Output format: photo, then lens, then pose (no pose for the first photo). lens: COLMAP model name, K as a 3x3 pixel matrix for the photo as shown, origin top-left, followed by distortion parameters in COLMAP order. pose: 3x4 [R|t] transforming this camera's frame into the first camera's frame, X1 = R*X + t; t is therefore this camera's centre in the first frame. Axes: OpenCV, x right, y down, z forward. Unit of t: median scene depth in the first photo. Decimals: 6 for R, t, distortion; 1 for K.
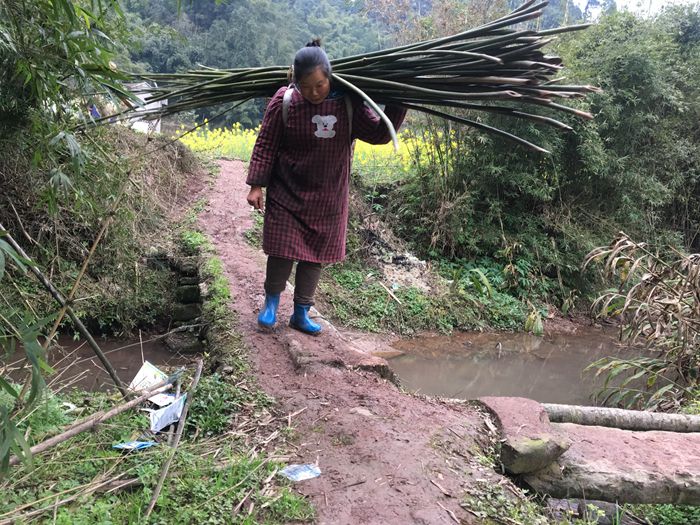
lens RADIAL K [[600.5, 0, 352.9], [0, 600.5, 263.2], [0, 0, 1]] dist [0.077424, -0.101478]
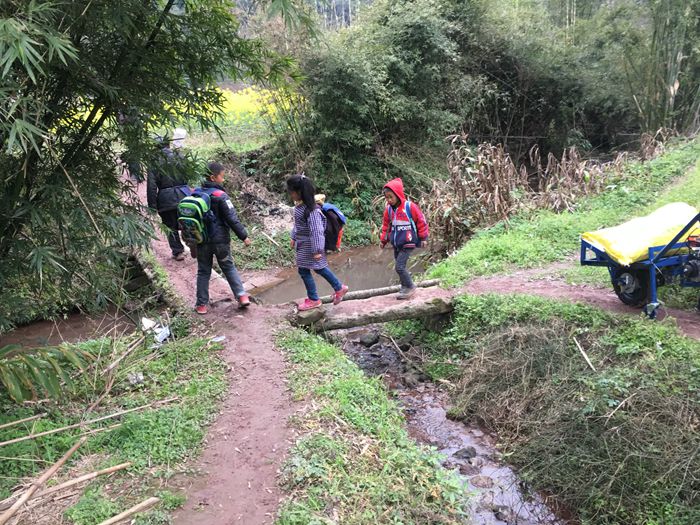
lens RADIAL K [[600.5, 0, 343.9], [0, 600.5, 263.2], [0, 0, 1]] dist [0.077424, -0.101478]
pose [[0.970139, -0.212117, 0.117633, 0.044752], [0.193990, 0.969674, 0.148663, -0.062639], [-0.145600, -0.121405, 0.981866, -0.362598]]
